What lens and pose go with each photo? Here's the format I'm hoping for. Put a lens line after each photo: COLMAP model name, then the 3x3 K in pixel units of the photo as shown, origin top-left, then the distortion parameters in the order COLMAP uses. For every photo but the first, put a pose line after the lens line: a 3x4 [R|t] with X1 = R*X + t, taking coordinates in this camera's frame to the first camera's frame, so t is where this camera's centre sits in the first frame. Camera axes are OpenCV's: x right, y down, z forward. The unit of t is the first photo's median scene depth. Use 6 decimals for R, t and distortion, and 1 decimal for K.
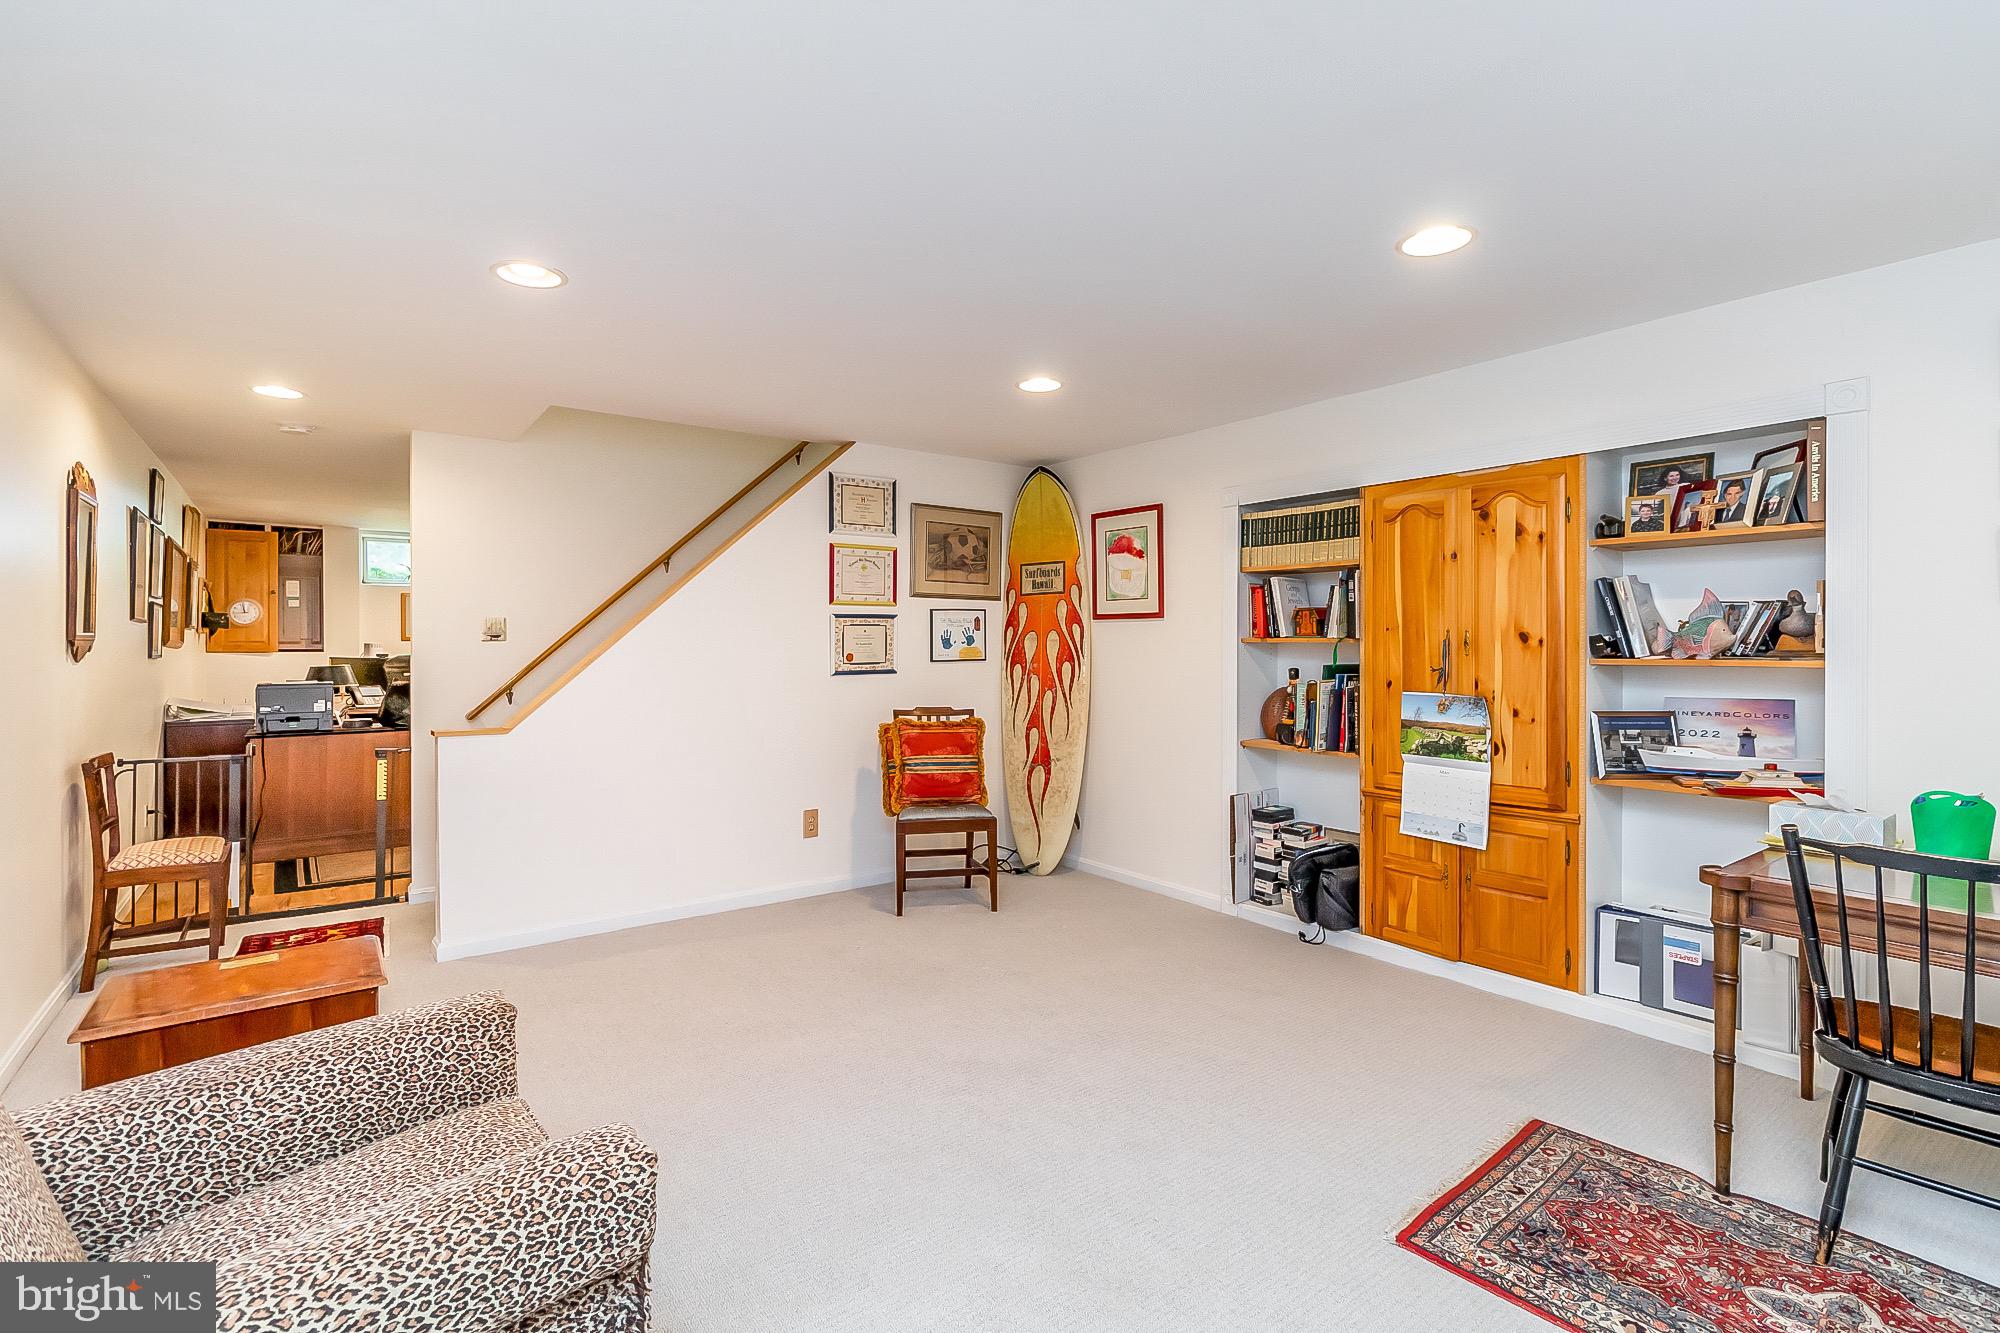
lens RADIAL K [[934.6, 0, 1001.1], [0, 934.6, 647.8], [0, 0, 1]] dist [-0.005347, -0.000664]
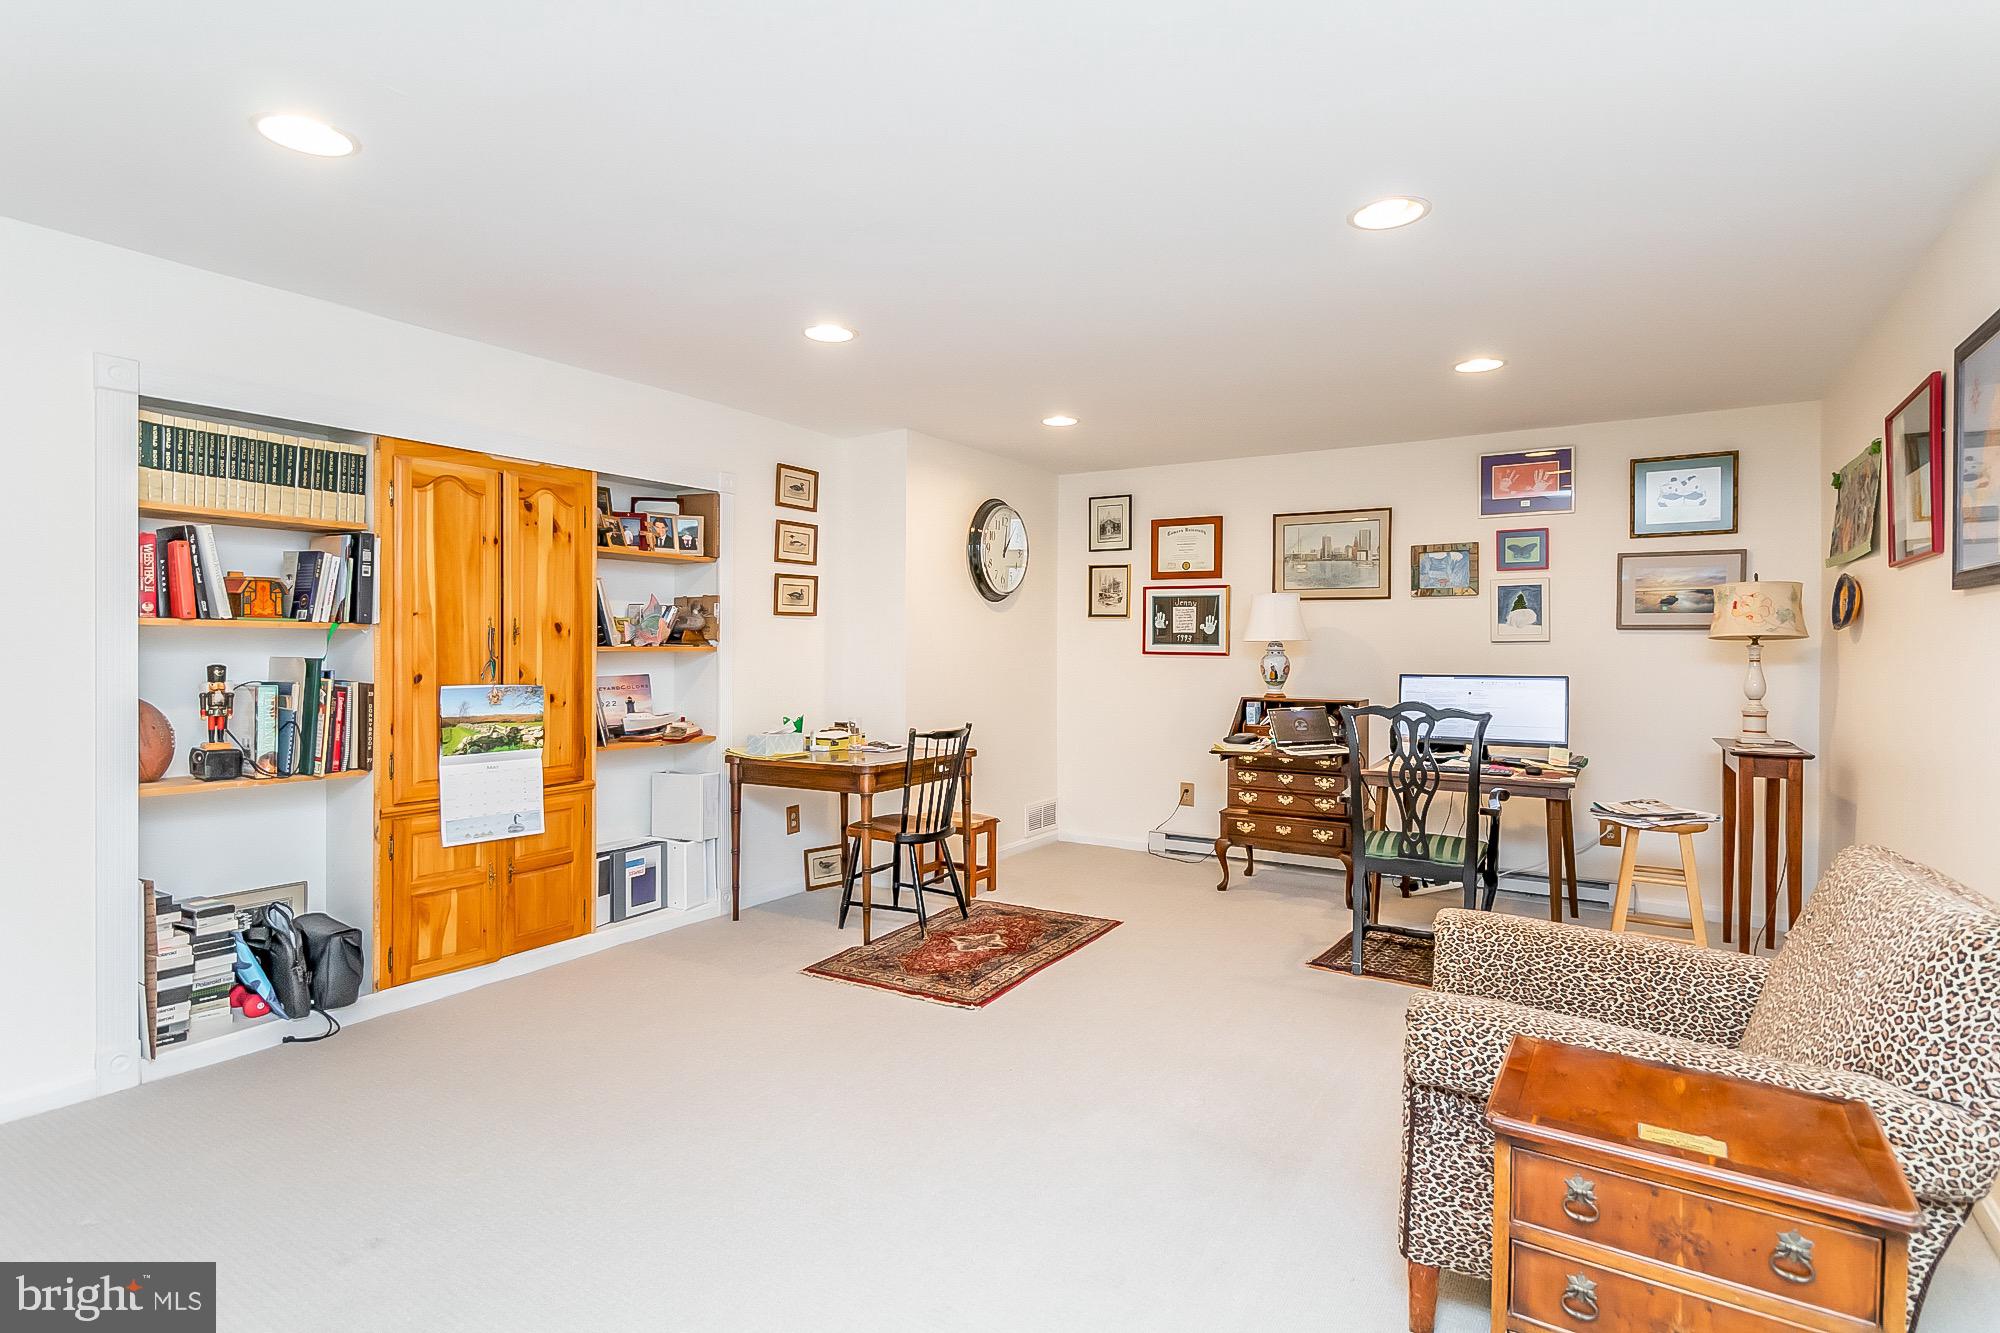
lens RADIAL K [[1015.9, 0, 999.1], [0, 1015.9, 657.5], [0, 0, 1]] dist [-0.000166, 0.000038]
pose [[-0.361535, -0.015089, 0.932236, -0.693777], [-0.003383, 0.999884, 0.014872, 0.004339], [-0.932352, 0.002223, -0.361544, 0.914734]]
